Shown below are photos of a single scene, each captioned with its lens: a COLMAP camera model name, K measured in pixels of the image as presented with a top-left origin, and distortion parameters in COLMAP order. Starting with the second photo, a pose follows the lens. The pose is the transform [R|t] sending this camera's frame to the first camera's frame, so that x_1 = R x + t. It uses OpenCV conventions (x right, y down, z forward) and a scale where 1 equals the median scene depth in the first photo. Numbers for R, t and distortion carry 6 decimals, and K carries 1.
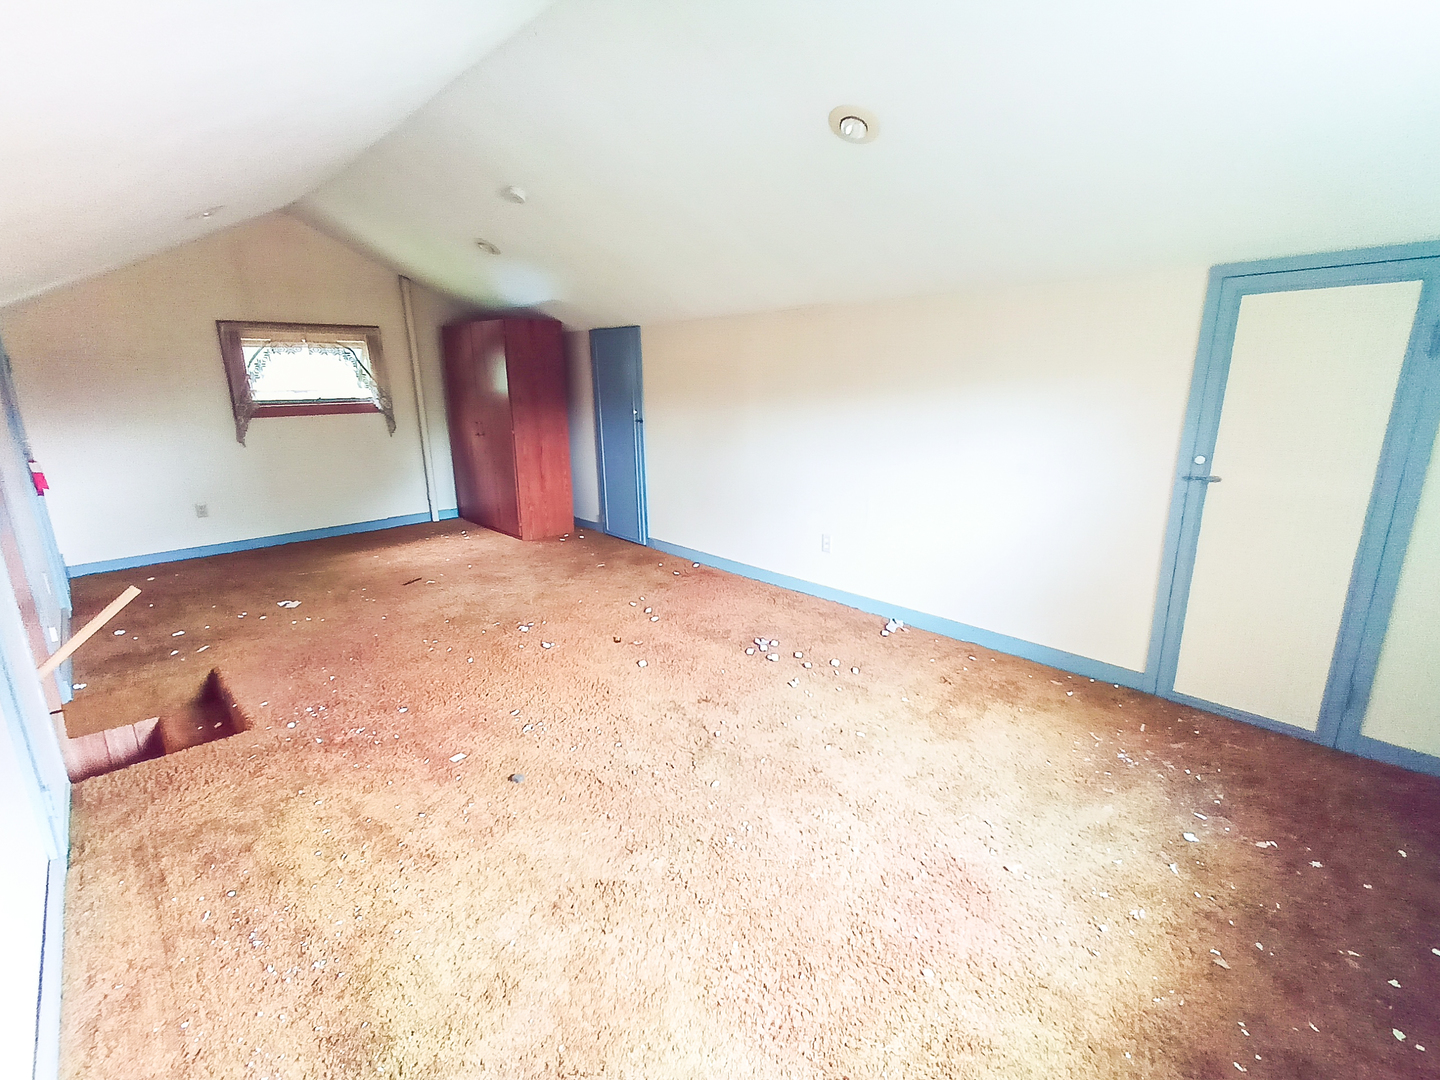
lens RADIAL K [[666.7, 0, 724.0], [0, 666.7, 545.2], [0, 0, 1]] dist [0.018063, -0.003901]
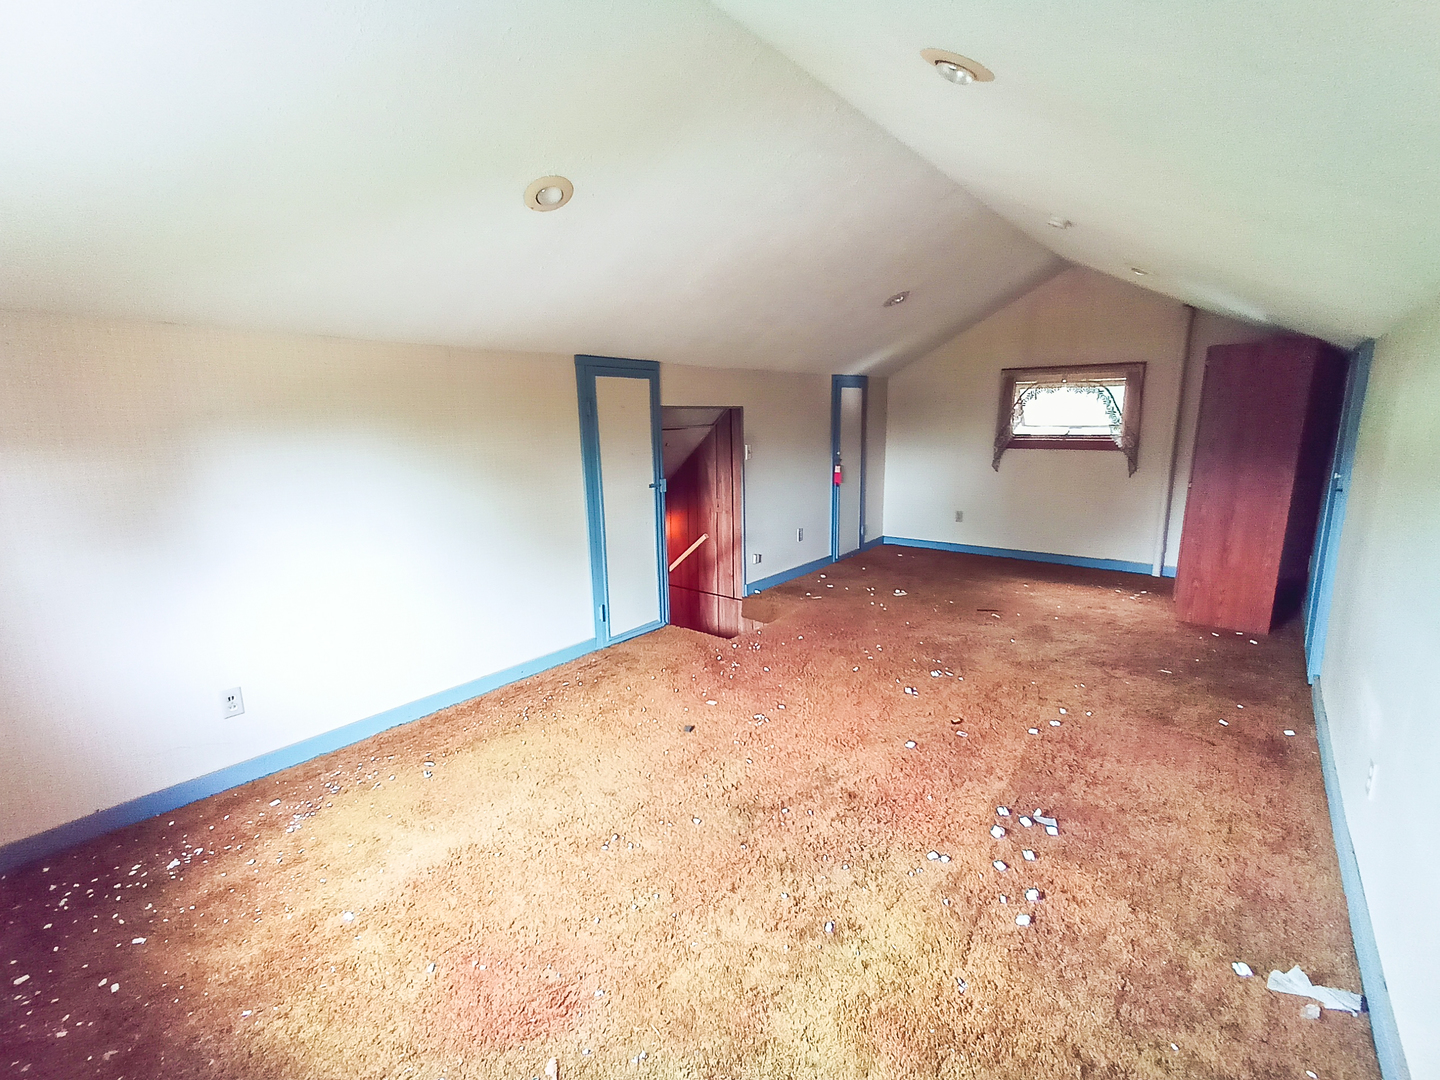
lens RADIAL K [[666.7, 0, 725.1], [0, 666.7, 535.5], [0, 0, 1]] dist [0.018063, -0.003901]
pose [[0.161567, 0.189801, -0.968438, 0.391356], [-0.243276, 0.958706, 0.147307, -0.095827], [0.956406, 0.211797, 0.201069, 0.325043]]
